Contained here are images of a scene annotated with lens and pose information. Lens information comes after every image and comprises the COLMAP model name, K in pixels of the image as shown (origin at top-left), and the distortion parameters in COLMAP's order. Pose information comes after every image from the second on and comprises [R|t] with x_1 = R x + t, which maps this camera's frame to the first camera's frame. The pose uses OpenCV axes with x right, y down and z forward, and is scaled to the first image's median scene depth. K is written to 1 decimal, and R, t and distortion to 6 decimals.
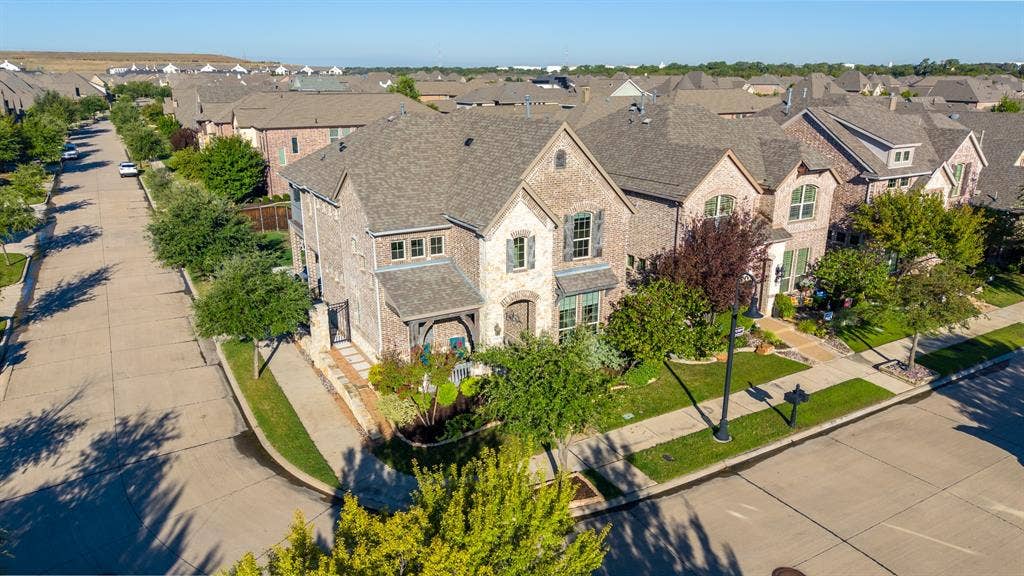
lens RADIAL K [[678.7, 0, 512.0], [0, 678.7, 288.0], [0, 0, 1]] dist [0.035516, -0.071649]
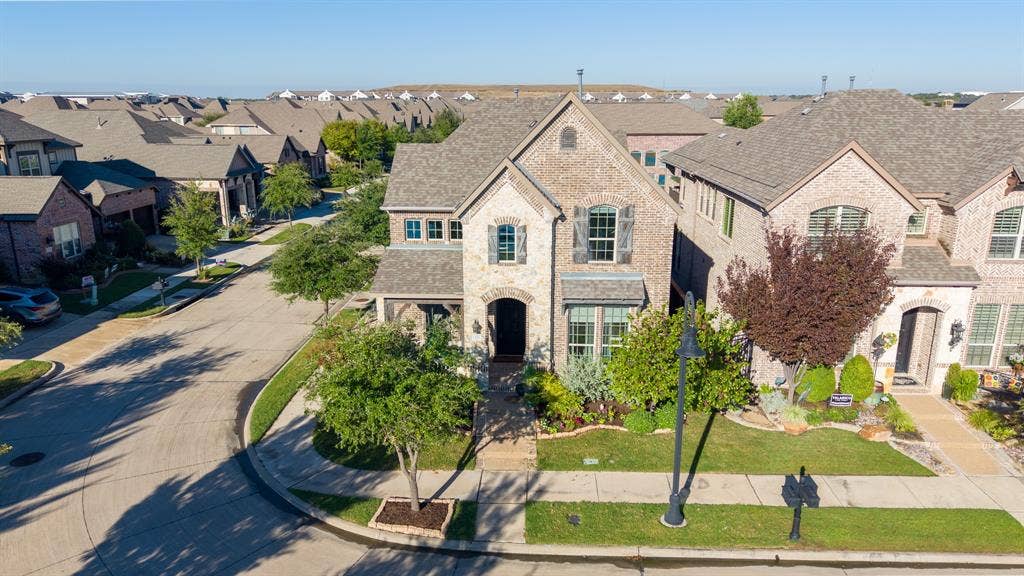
lens RADIAL K [[678.7, 0, 512.0], [0, 678.7, 288.0], [0, 0, 1]] dist [0.035516, -0.071649]
pose [[0.844664, 0.136841, -0.517511, 0.452220], [-0.156879, 0.987605, 0.005092, -0.000125], [0.511793, 0.076885, 0.855661, 0.247622]]
